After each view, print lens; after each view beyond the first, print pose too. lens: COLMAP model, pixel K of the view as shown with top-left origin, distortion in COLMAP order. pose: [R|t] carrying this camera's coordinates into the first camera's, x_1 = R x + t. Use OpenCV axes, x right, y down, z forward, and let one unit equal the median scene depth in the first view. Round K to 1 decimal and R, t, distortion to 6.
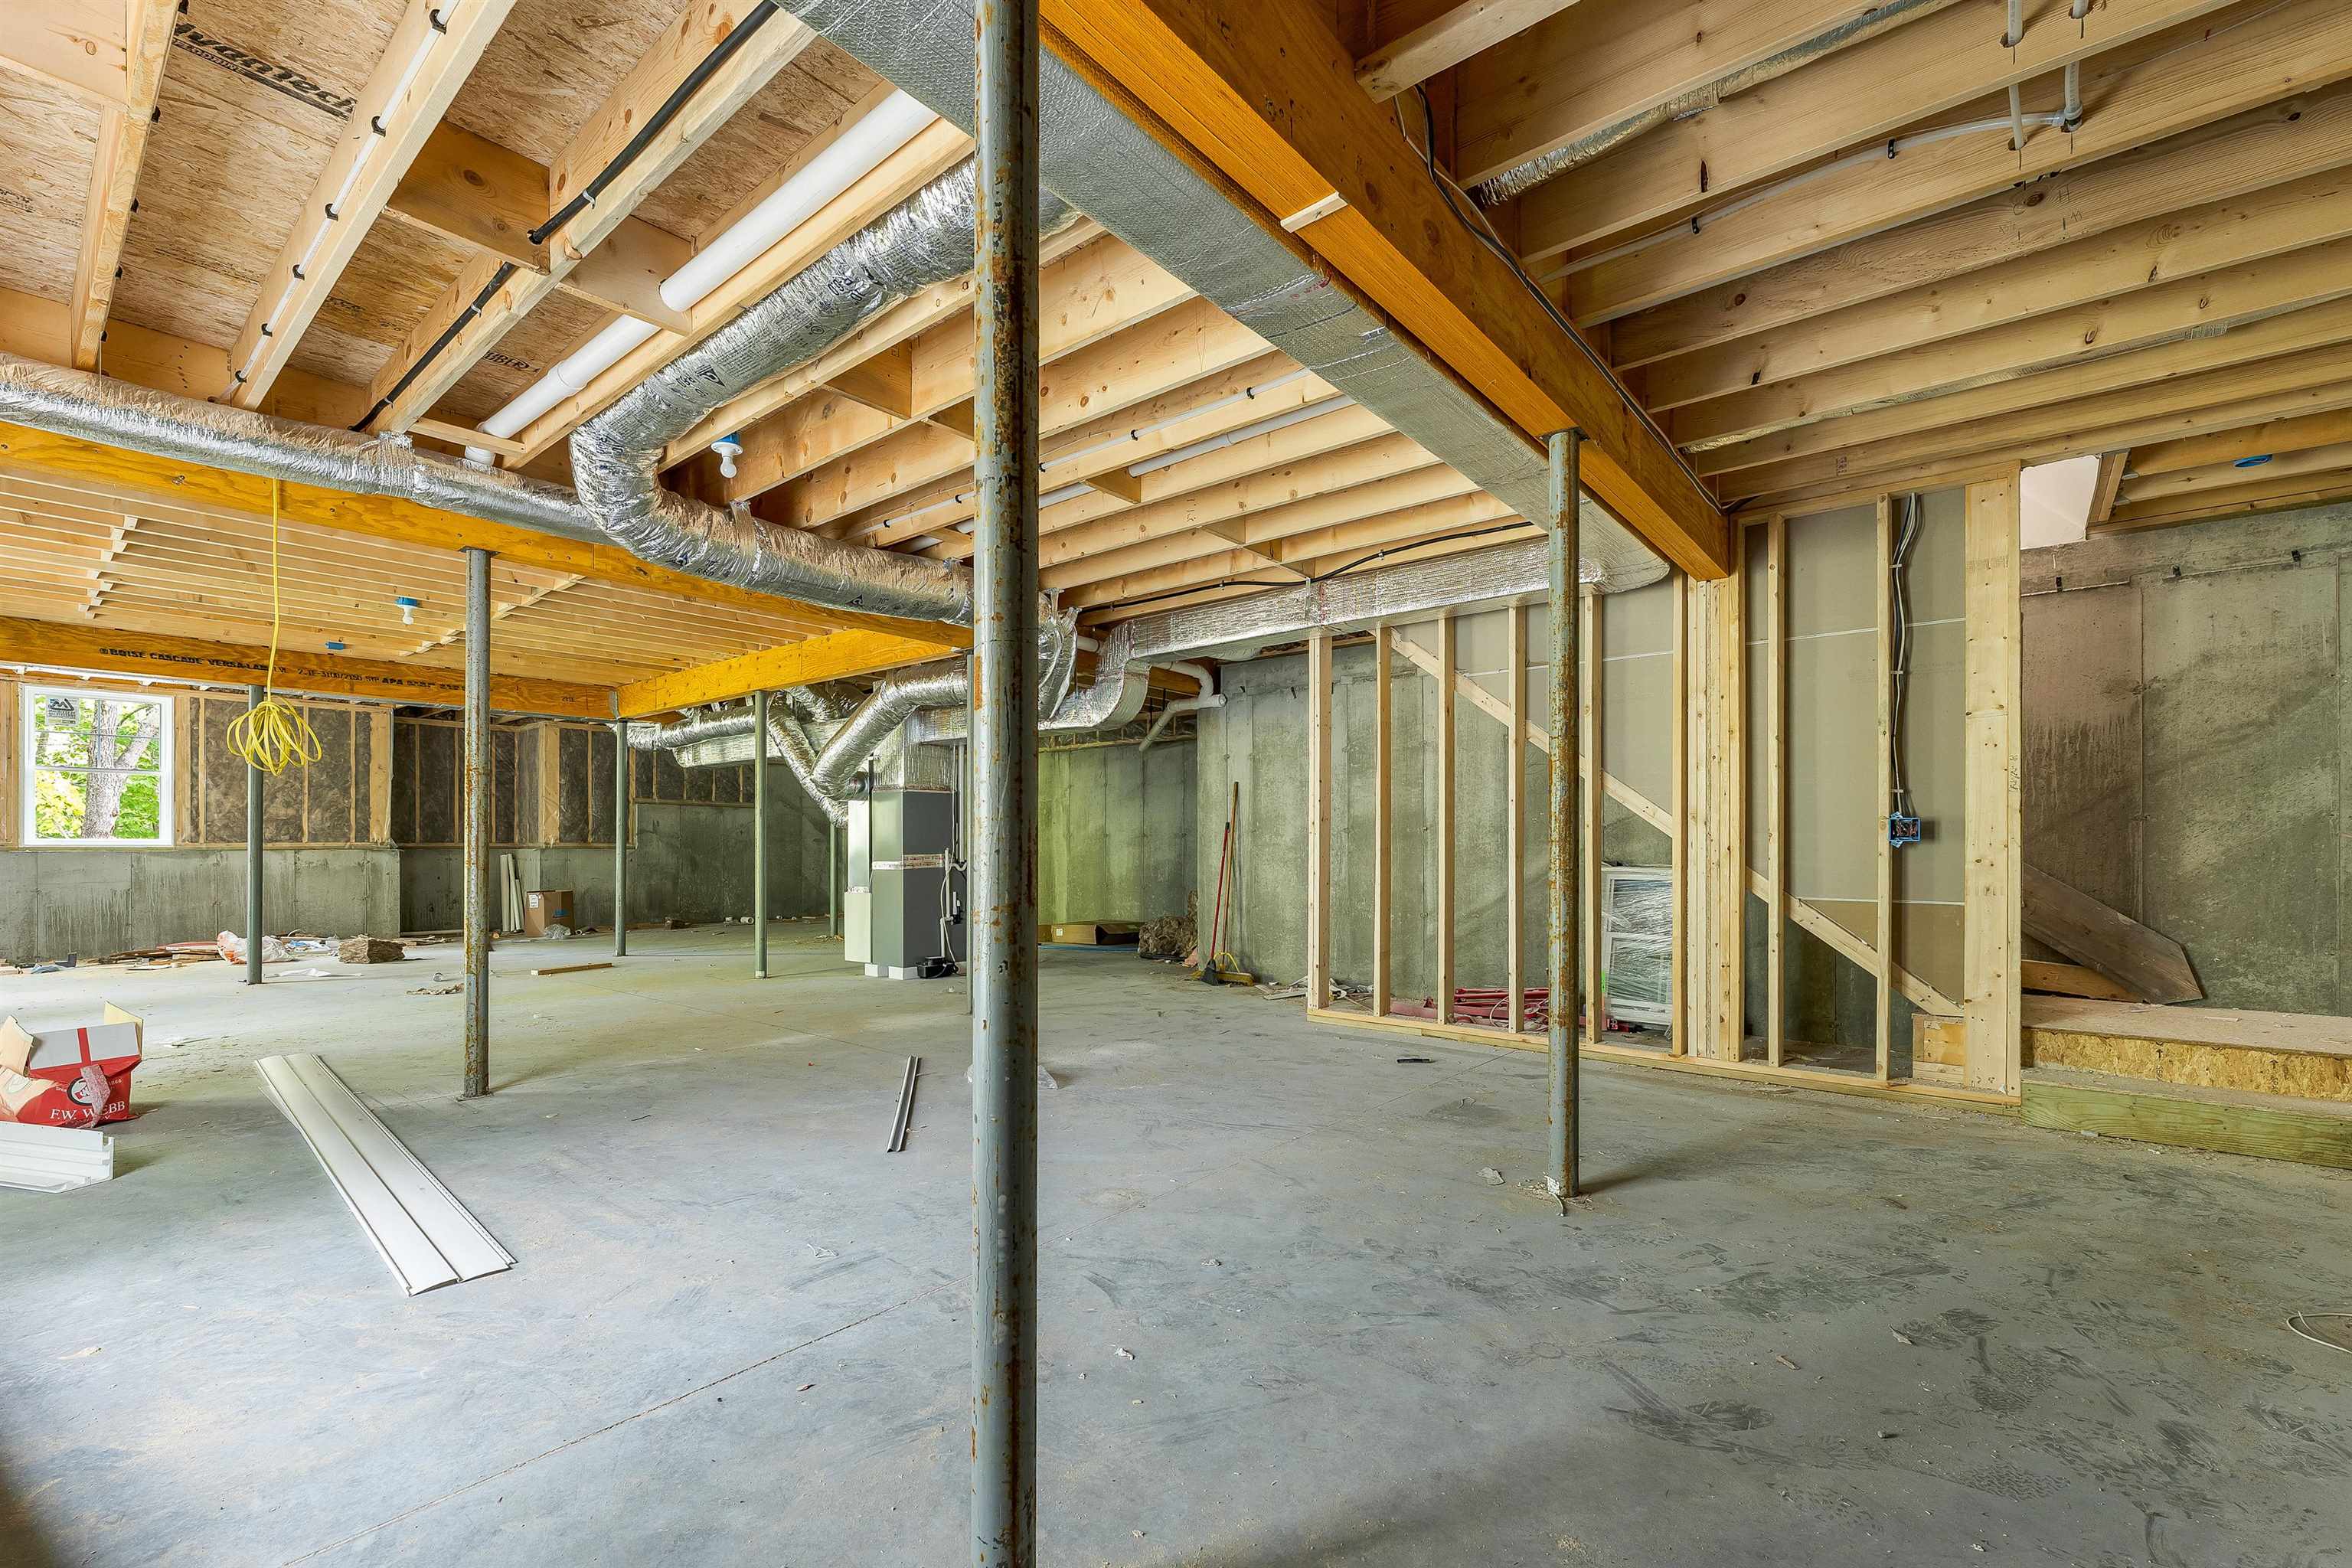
lens RADIAL K [[1000.7, 0, 1168.1], [0, 1000.7, 844.4], [0, 0, 1]] dist [0.000232, 0.000102]
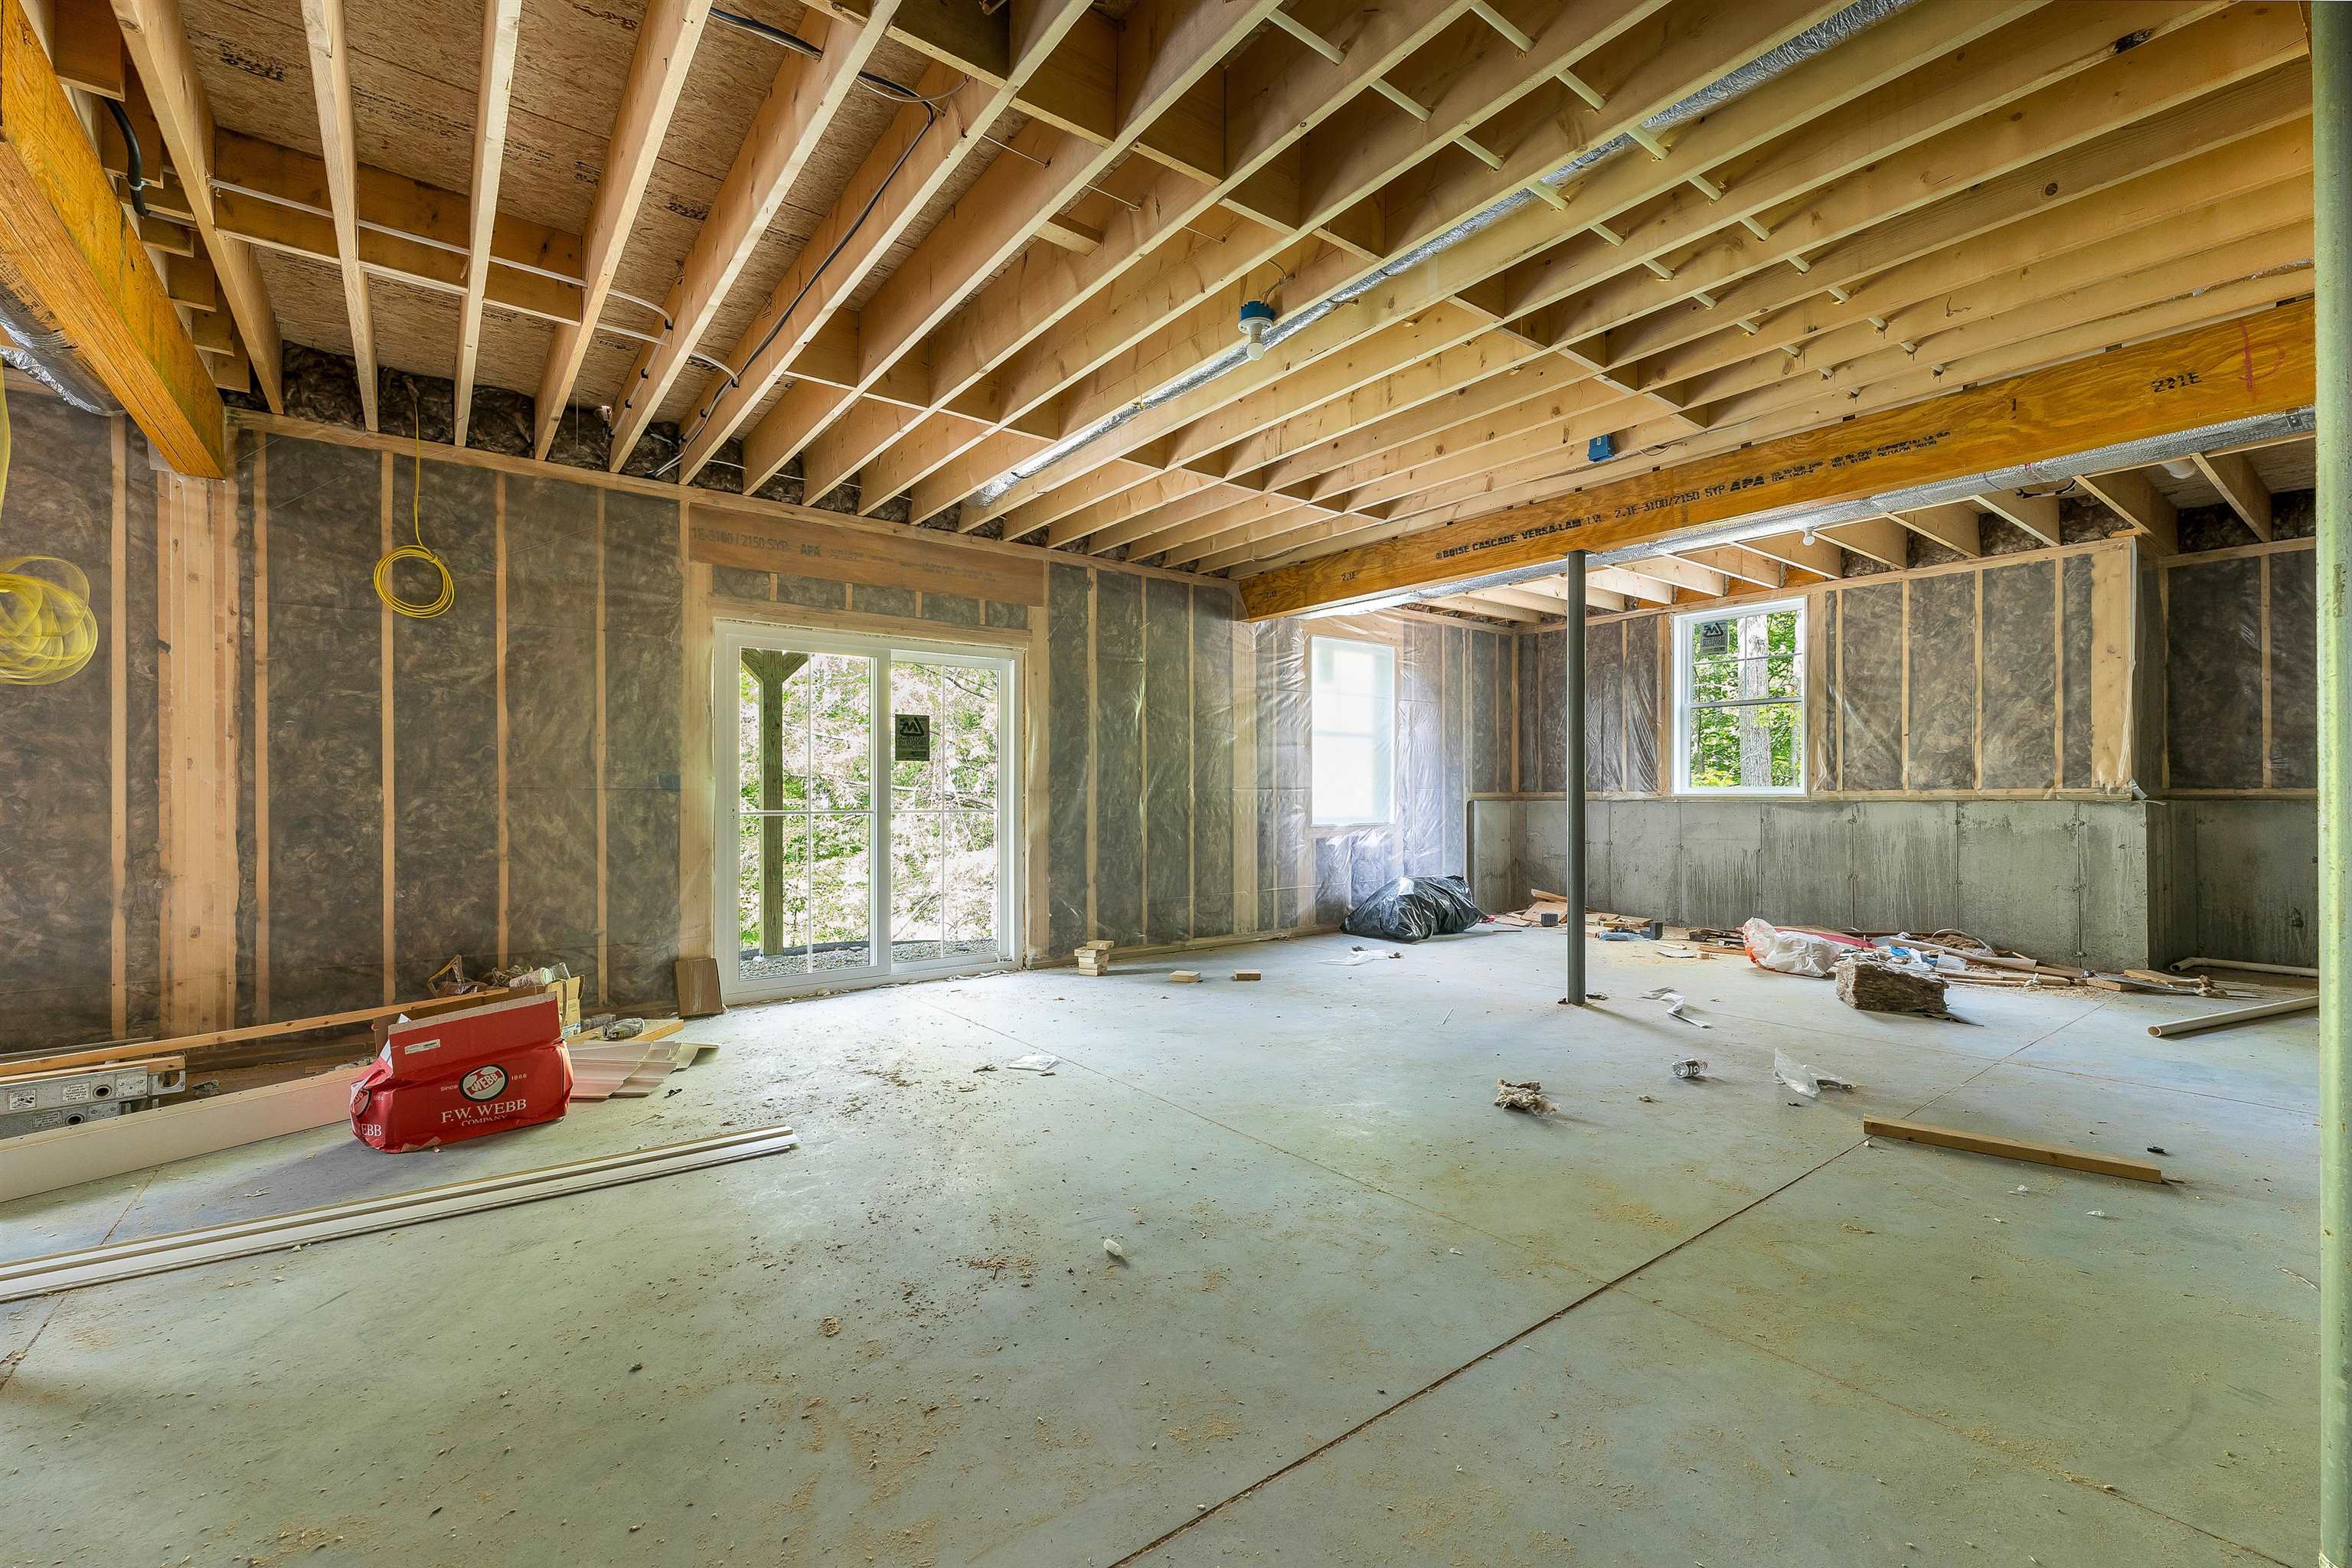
lens RADIAL K [[980.3, 0, 1160.5], [0, 980.3, 796.0], [0, 0, 1]] dist [-0.000360, -0.000181]
pose [[-0.224313, 0.000282, -0.974517, -0.165457], [0.003041, 0.999995, -0.000410, 0.000983], [0.974512, -0.003055, -0.224313, 0.667690]]
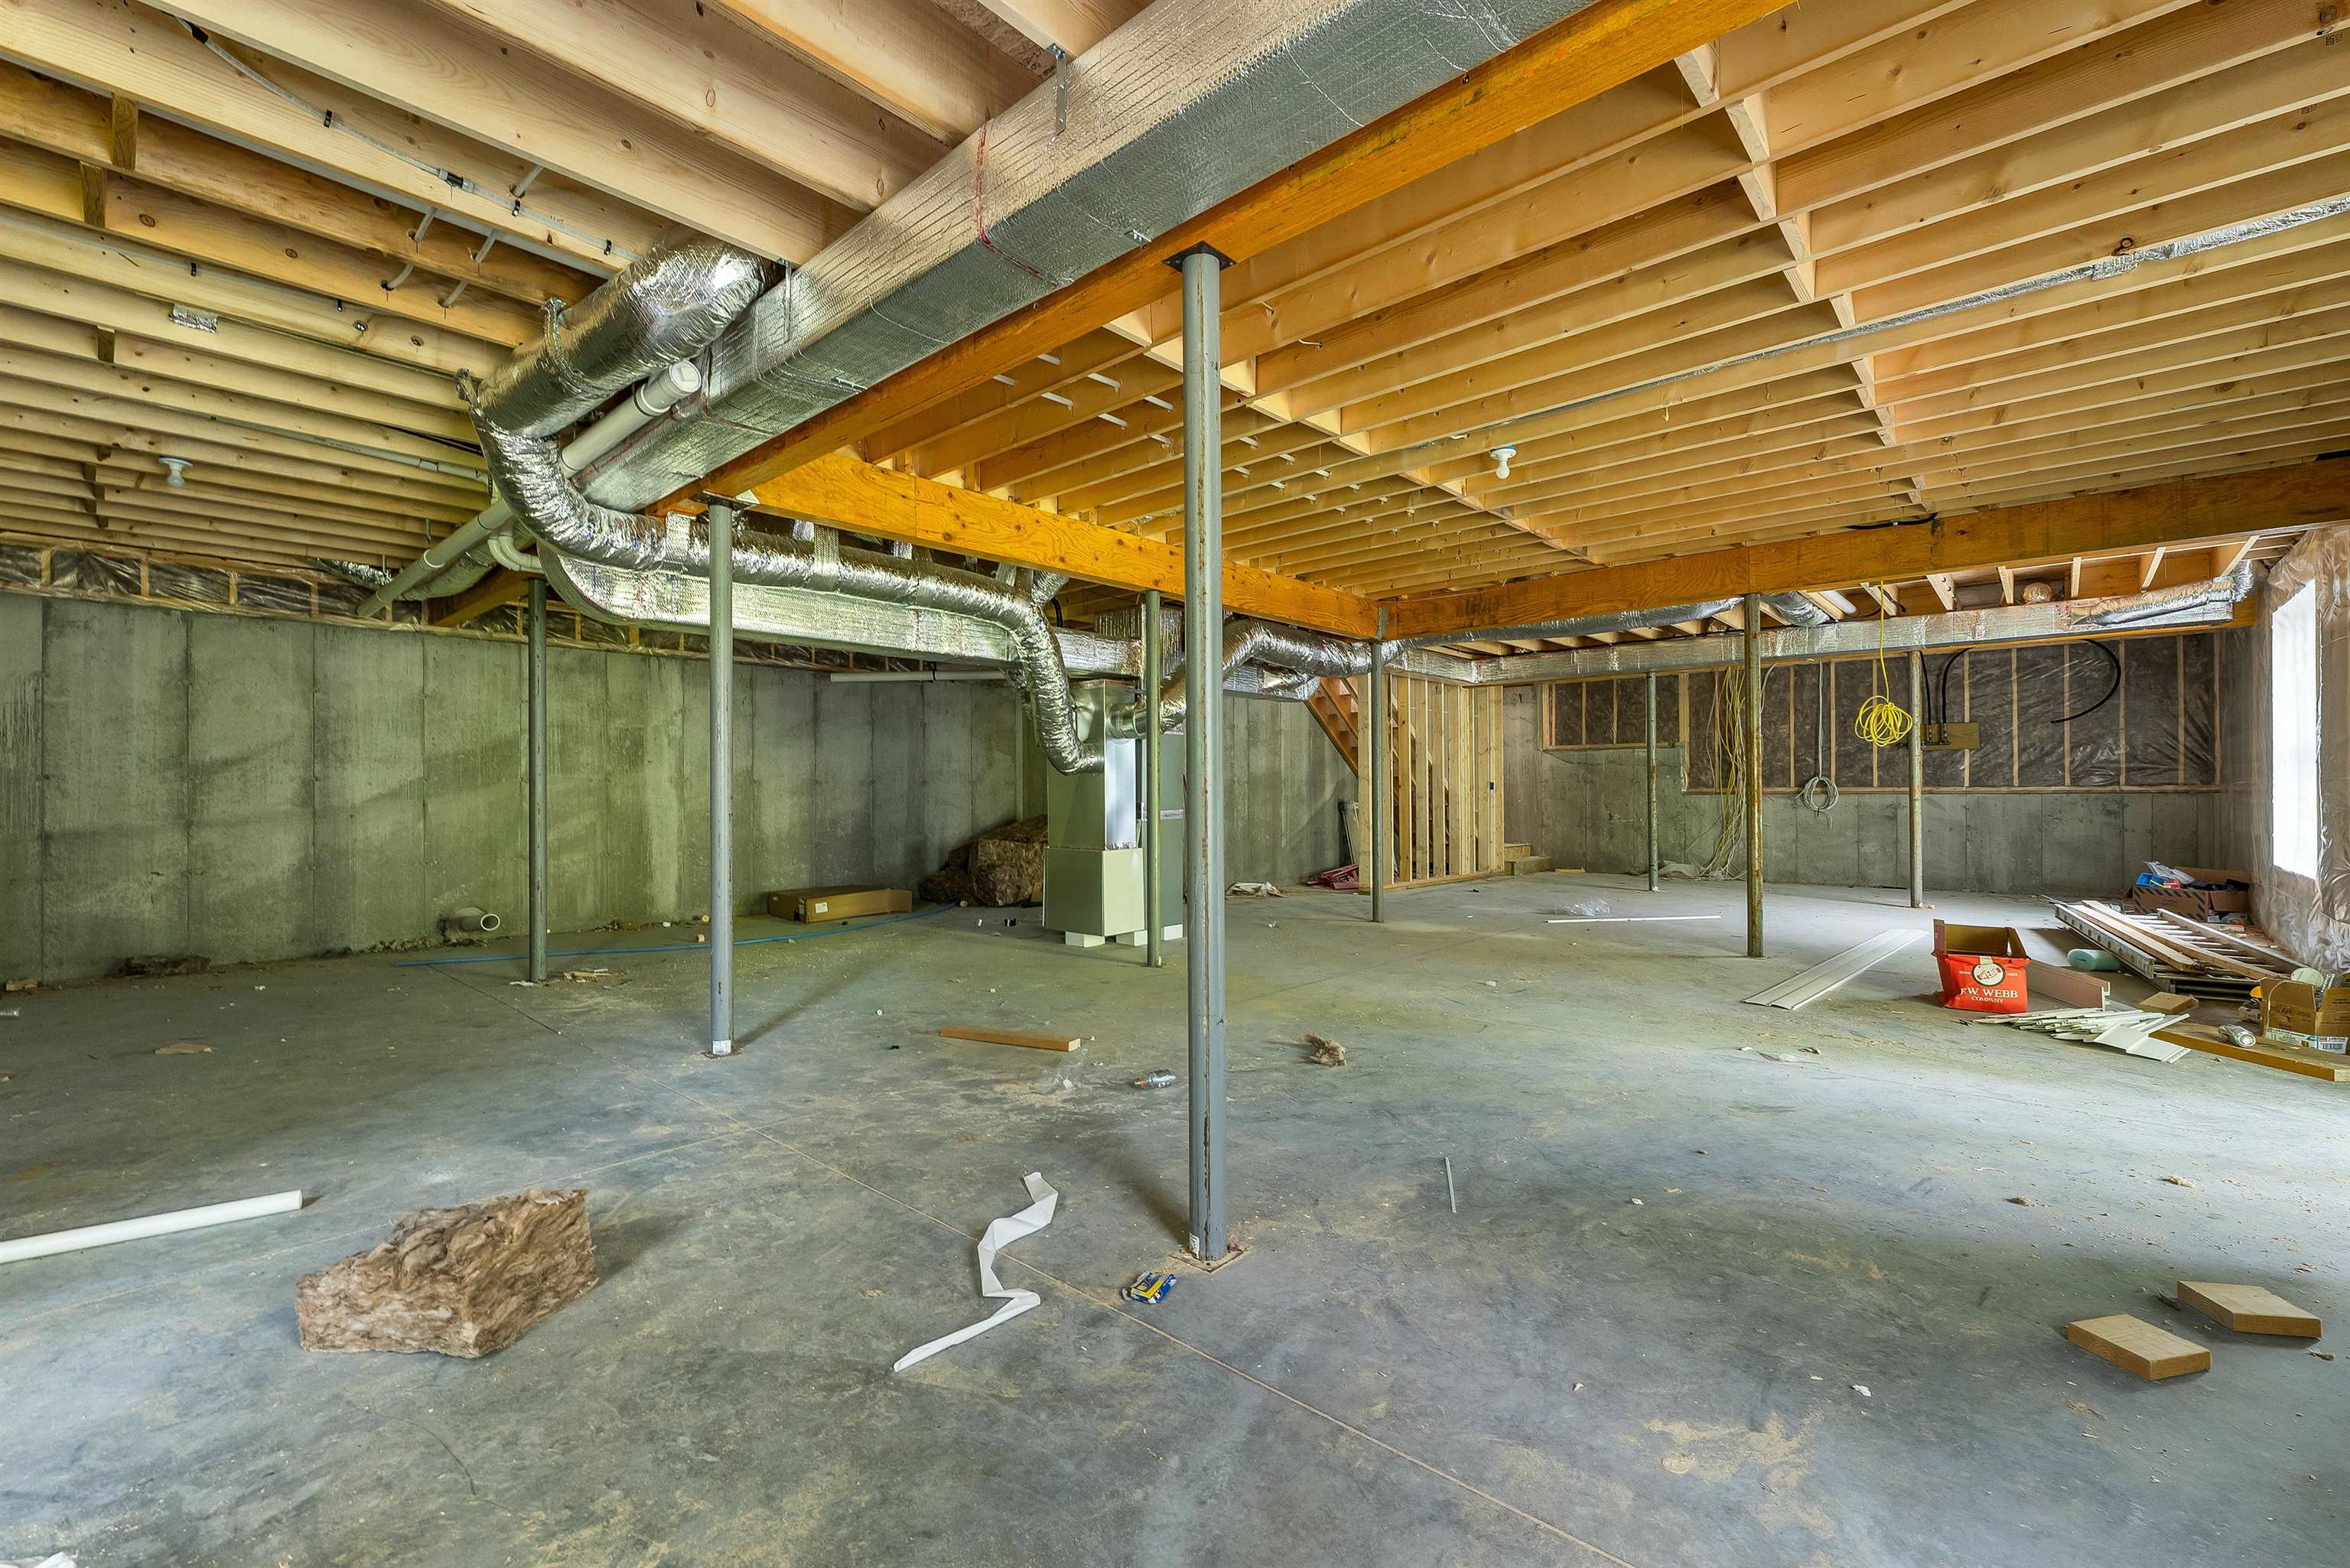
lens RADIAL K [[996.2, 0, 1166.5], [0, 996.2, 794.1], [0, 0, 1]] dist [0.001546, 0.000258]
pose [[0.029403, -0.001567, 0.999566, -0.924904], [0.004278, 0.999990, 0.001442, 0.000996], [-0.999558, 0.004234, 0.029409, 0.765007]]
